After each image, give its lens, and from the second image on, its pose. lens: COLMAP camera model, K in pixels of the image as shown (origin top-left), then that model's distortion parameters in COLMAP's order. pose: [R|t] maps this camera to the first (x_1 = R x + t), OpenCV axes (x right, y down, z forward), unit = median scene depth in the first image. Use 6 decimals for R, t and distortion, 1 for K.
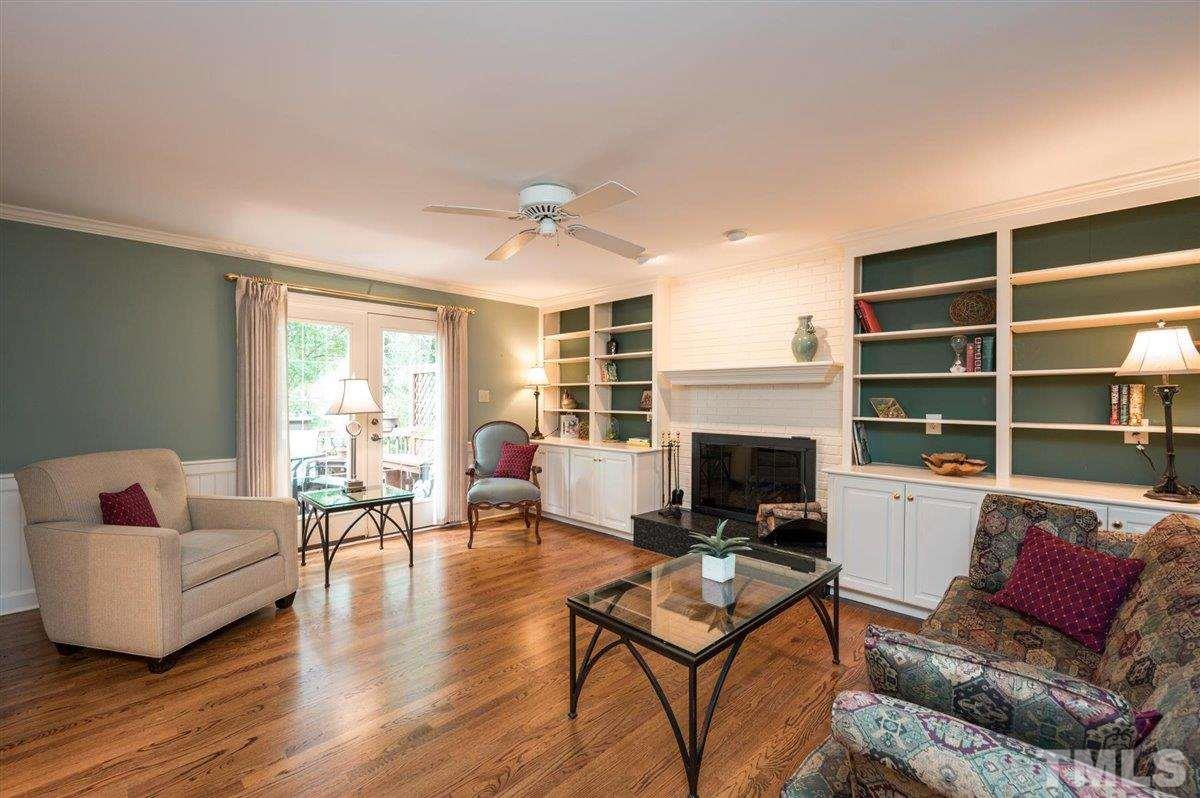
lens RADIAL K [[509.6, 0, 599.3], [0, 509.6, 405.1], [0, 0, 1]] dist [-0.000394, -0.000011]
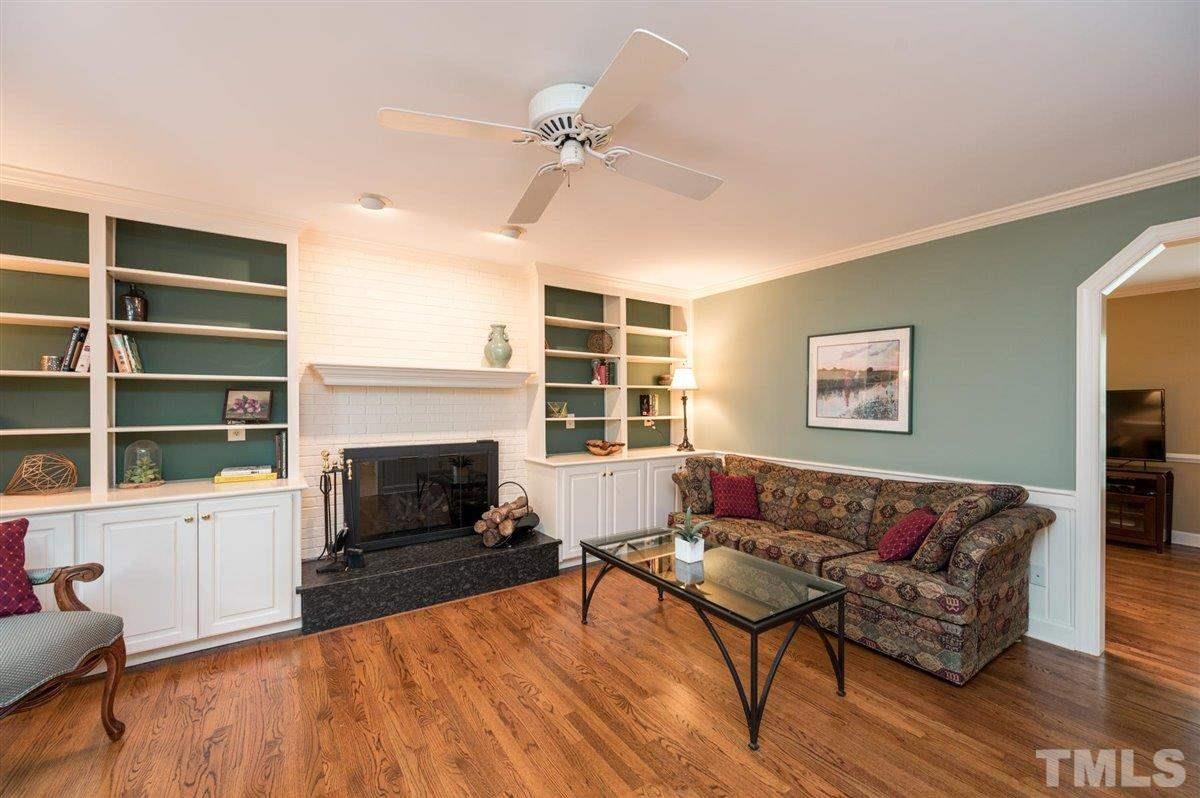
lens RADIAL K [[499.7, 0, 625.2], [0, 499.7, 402.7], [0, 0, 1]] dist [0.033174, 0.000017]
pose [[0.158152, -0.003175, 0.987410, -0.560573], [0.015200, 0.999884, 0.000780, -0.009974], [-0.987298, 0.014885, 0.158182, 0.558833]]
